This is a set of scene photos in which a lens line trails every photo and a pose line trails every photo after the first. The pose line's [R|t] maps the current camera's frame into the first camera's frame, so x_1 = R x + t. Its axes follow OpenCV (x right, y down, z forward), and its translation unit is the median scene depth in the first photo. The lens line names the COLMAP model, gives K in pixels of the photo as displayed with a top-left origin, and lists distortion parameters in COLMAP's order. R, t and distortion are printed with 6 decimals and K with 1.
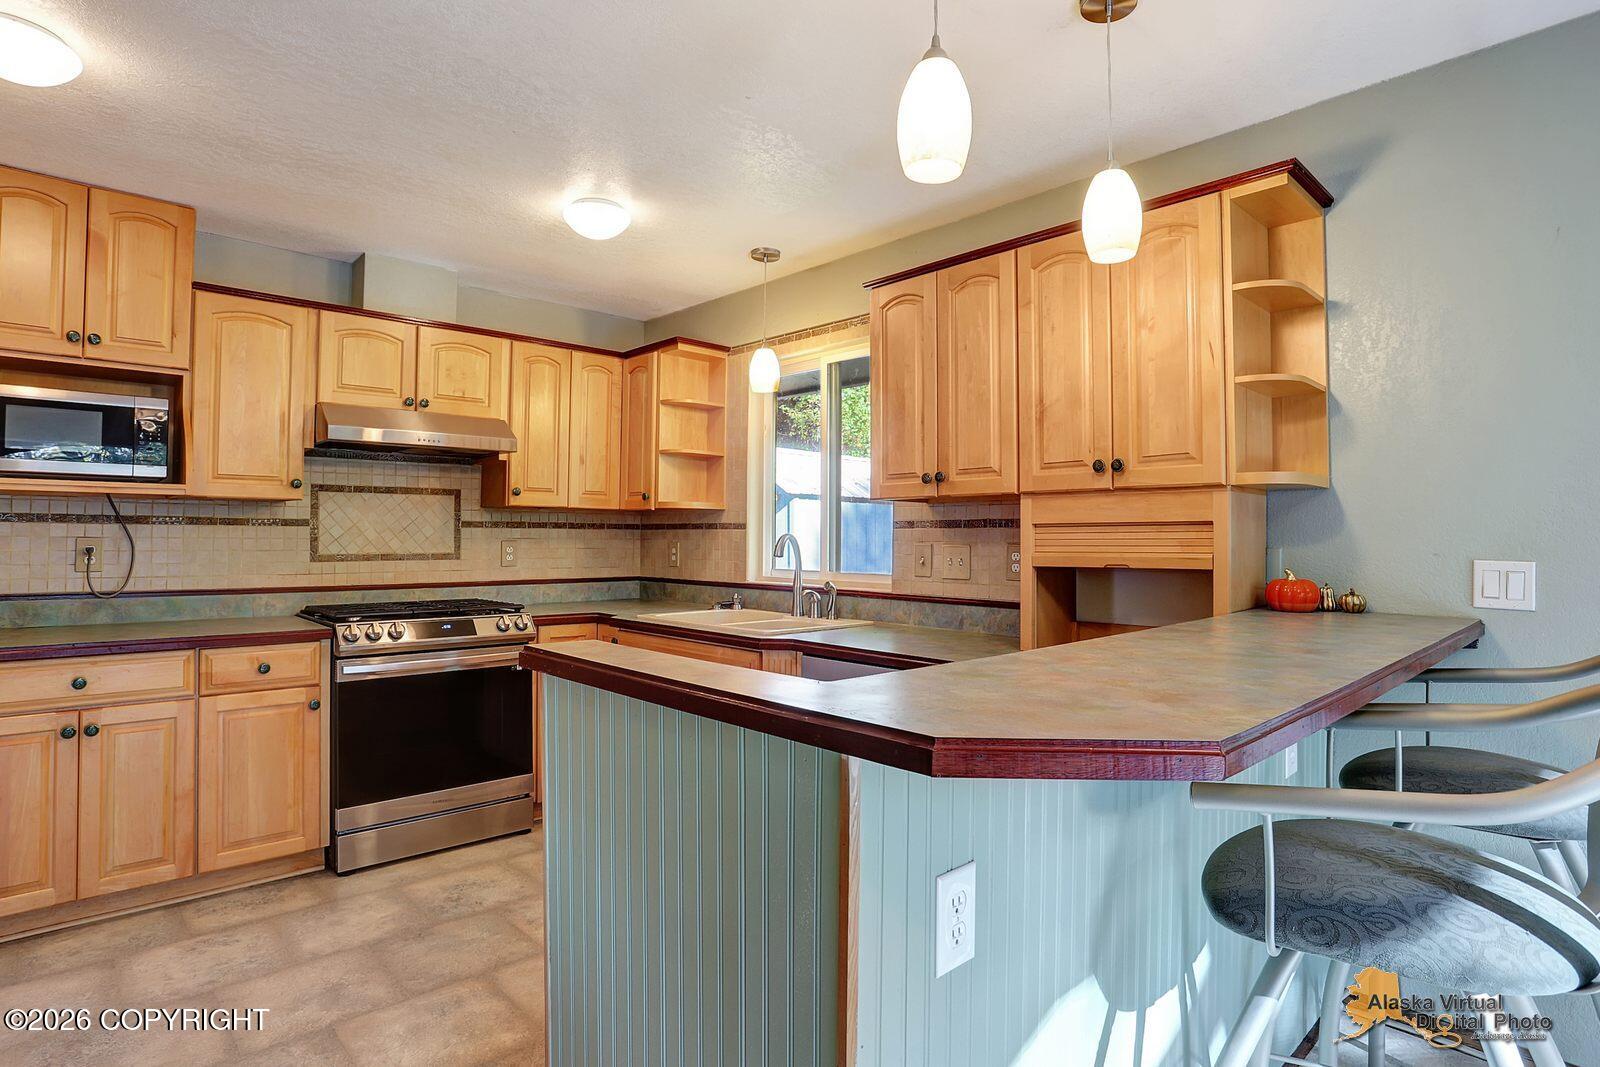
lens RADIAL K [[834.6, 0, 797.6], [0, 834.6, 529.8], [0, 0, 1]] dist [0.000304, 0.000613]
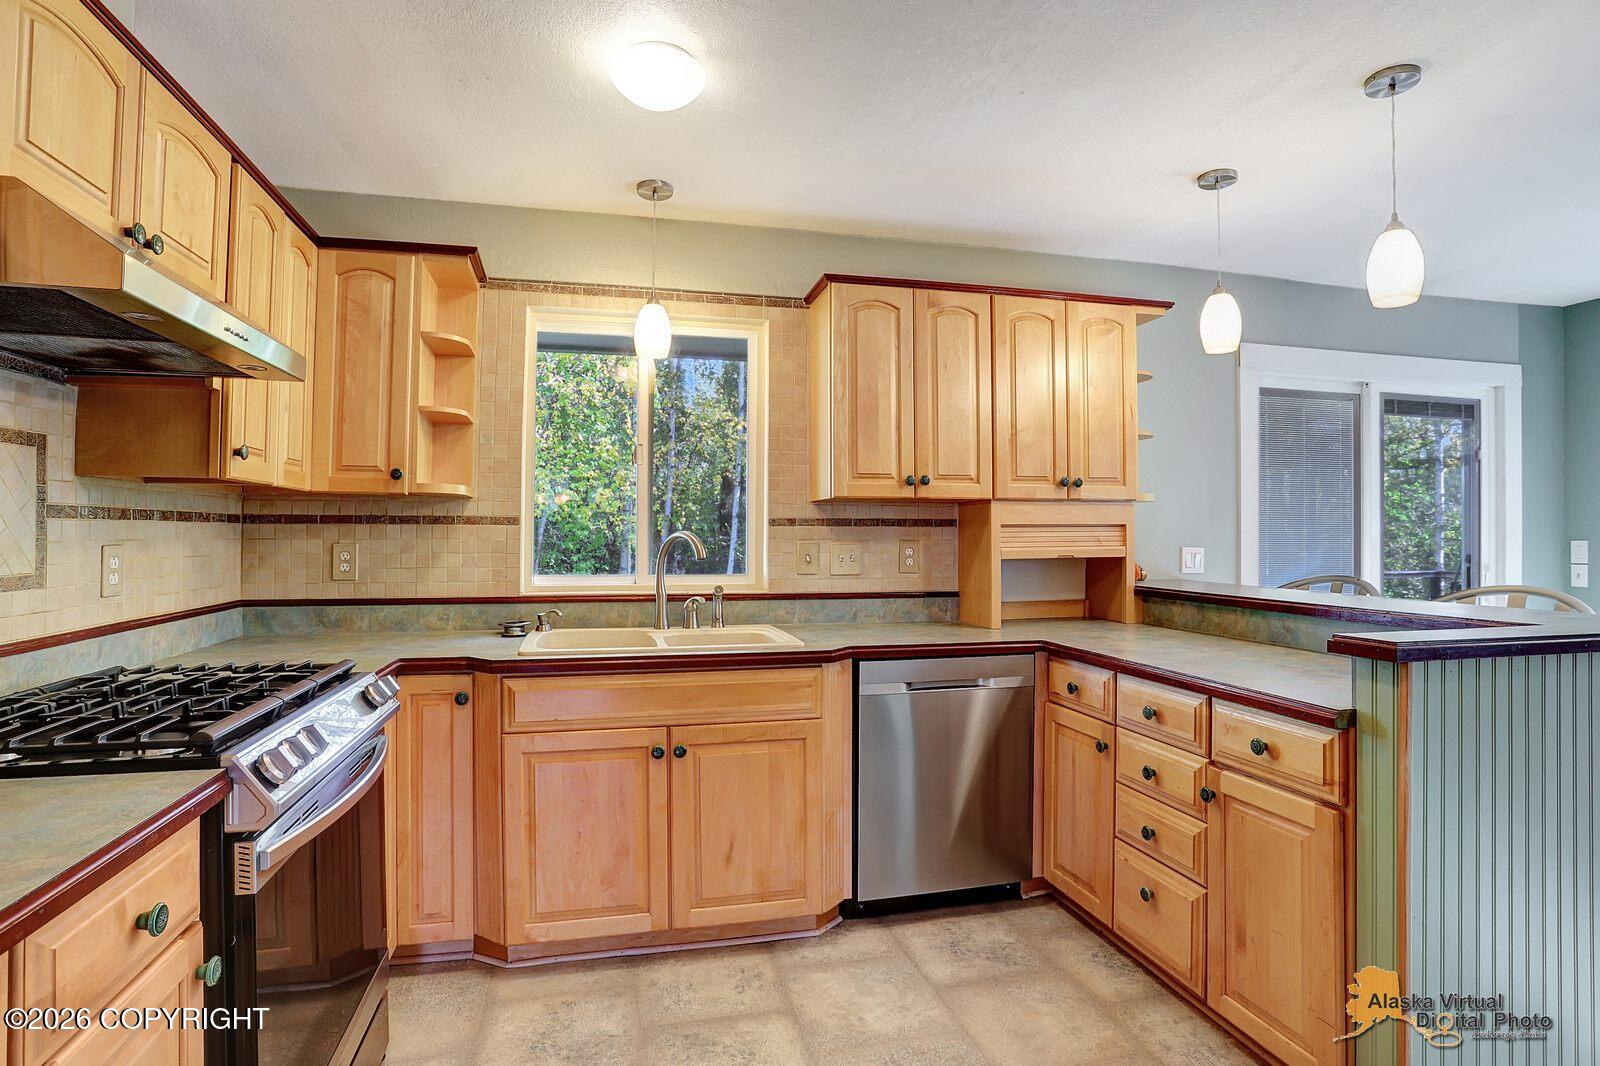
lens RADIAL K [[834.6, 0, 796.8], [0, 834.6, 527.8], [0, 0, 1]] dist [0.000304, 0.000613]
pose [[0.506154, 0.002861, 0.862438, -0.598387], [-0.007503, 0.999971, 0.001086, -0.000811], [-0.862410, -0.007021, 0.506161, 0.414118]]
